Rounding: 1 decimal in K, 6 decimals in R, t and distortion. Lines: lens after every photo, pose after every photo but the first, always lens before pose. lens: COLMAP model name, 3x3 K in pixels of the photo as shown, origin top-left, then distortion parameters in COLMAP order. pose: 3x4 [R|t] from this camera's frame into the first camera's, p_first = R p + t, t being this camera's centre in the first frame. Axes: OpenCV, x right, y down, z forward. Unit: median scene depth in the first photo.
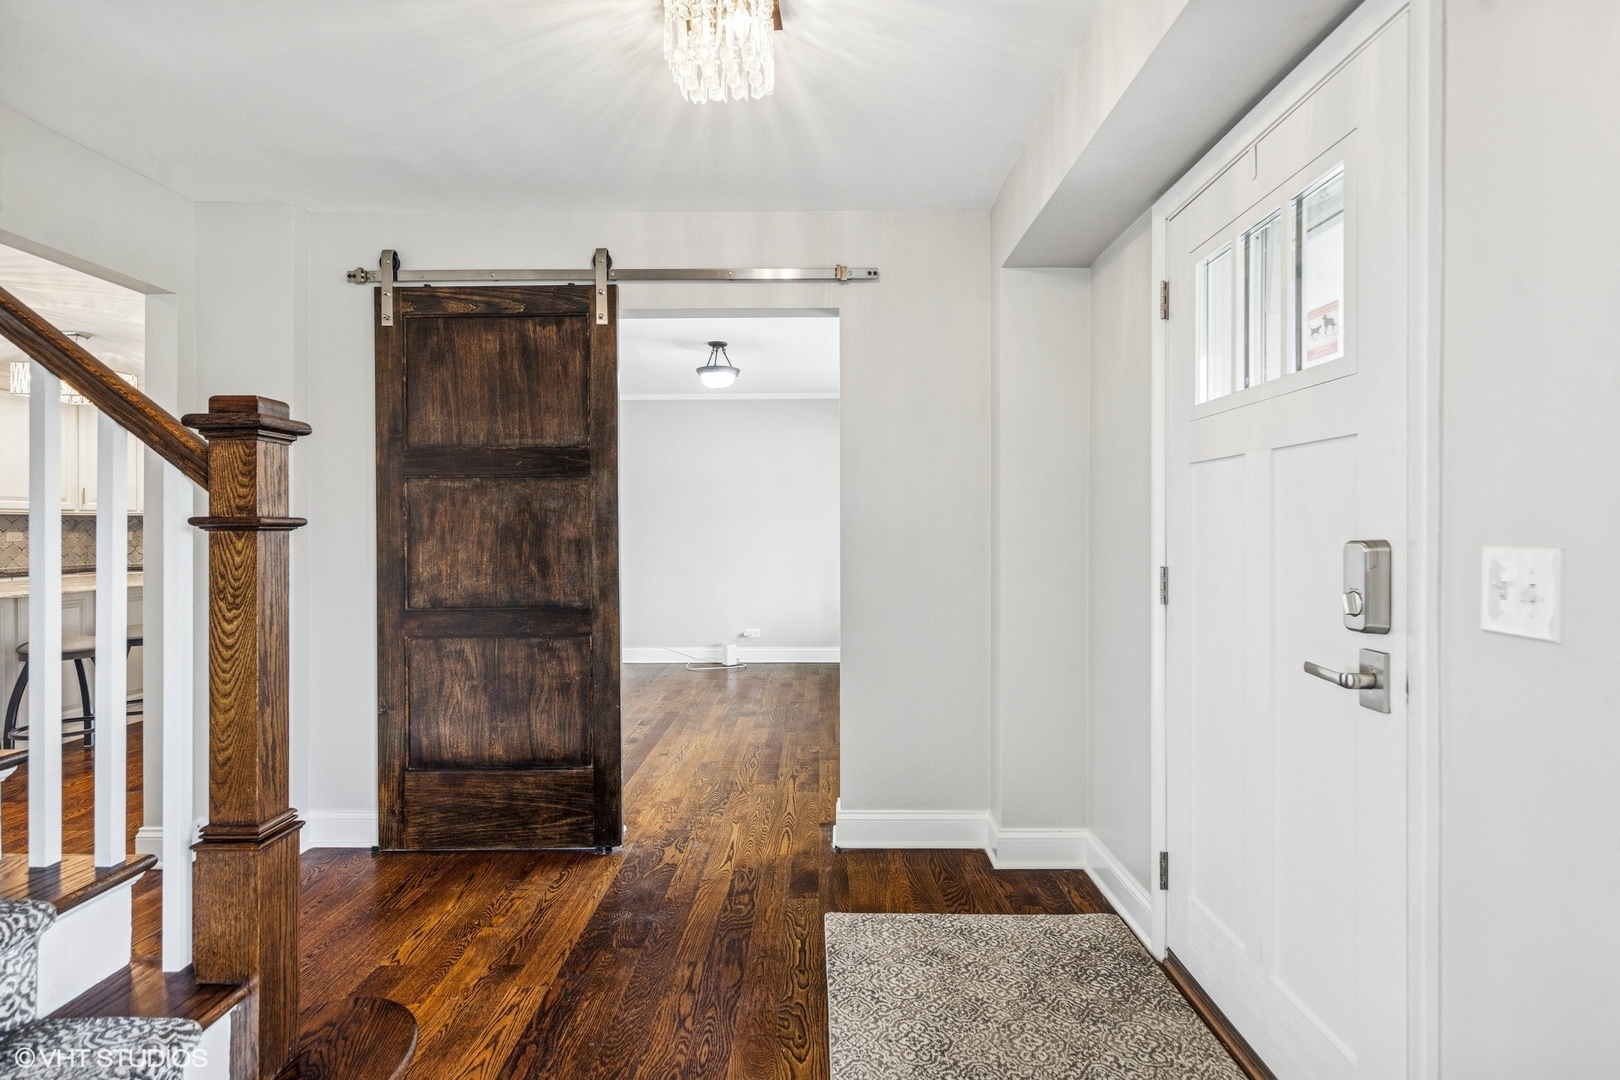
lens RADIAL K [[841.9, 0, 807.7], [0, 841.9, 534.6], [0, 0, 1]] dist [0.002231, 0.000899]
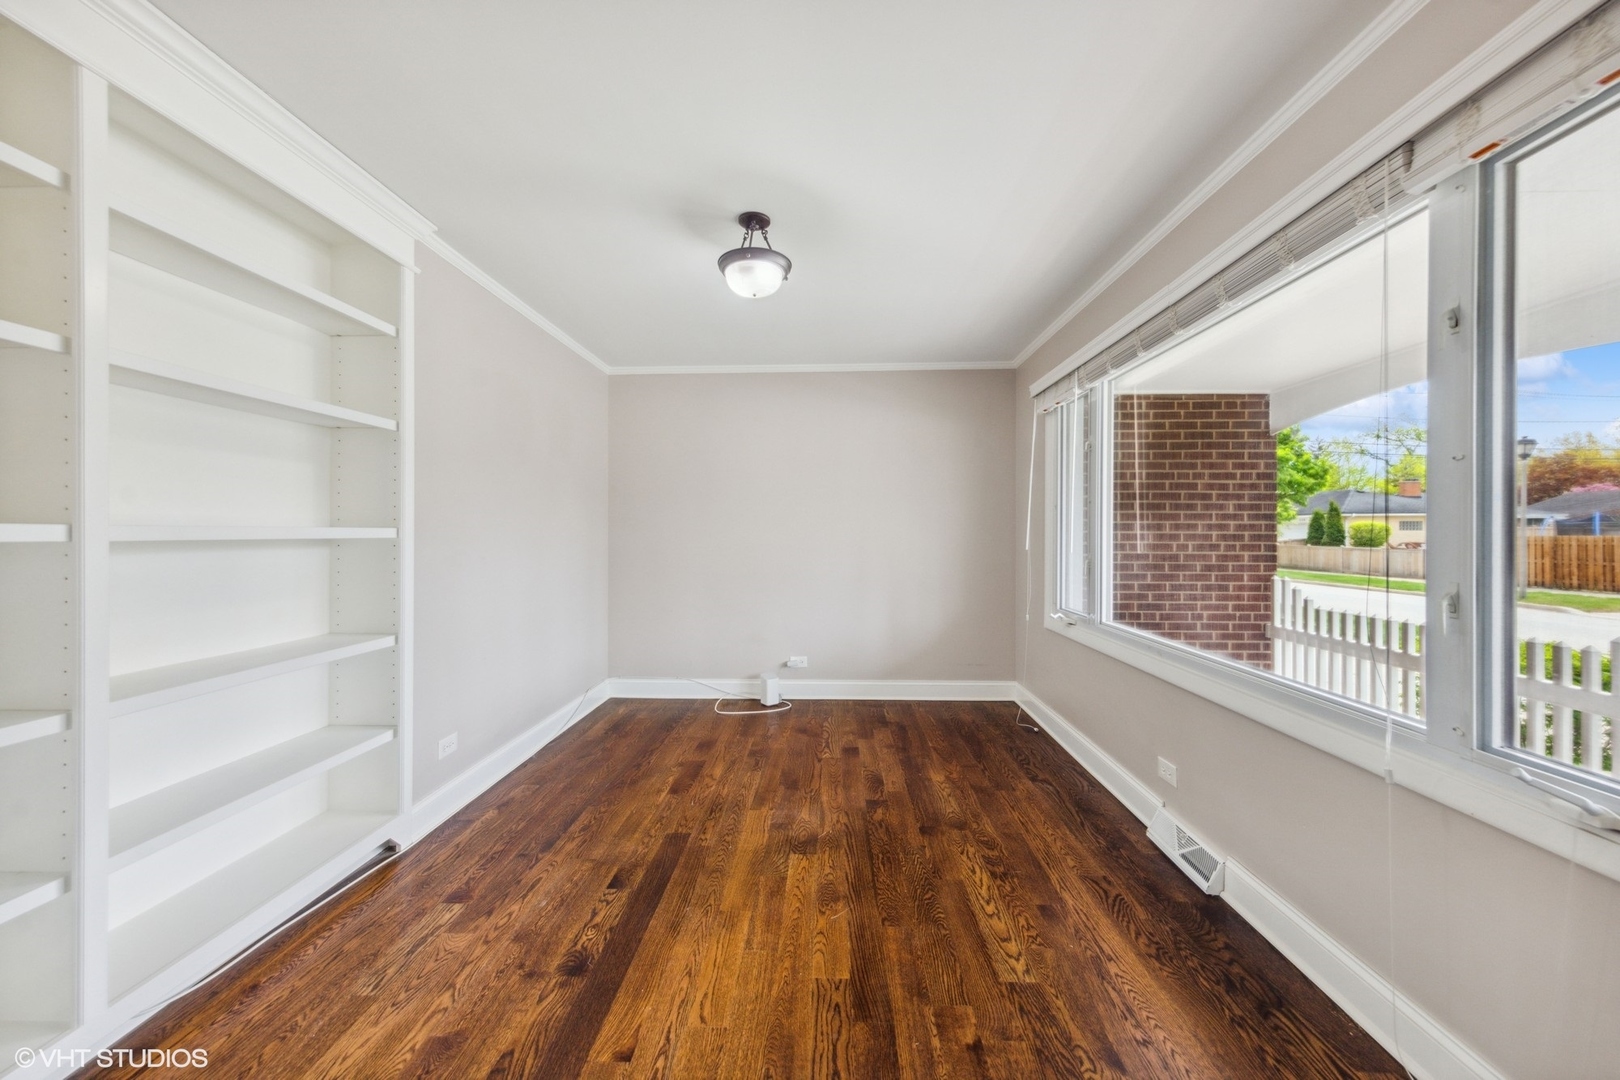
lens RADIAL K [[585.8, 0, 813.7], [0, 585.8, 538.3], [0, 0, 1]] dist [0.004063, -0.000669]
pose [[0.999934, 0.002264, -0.011274, -0.059693], [-0.002275, 0.999997, -0.000916, -0.001596], [0.011272, 0.000942, 0.999936, 0.586948]]
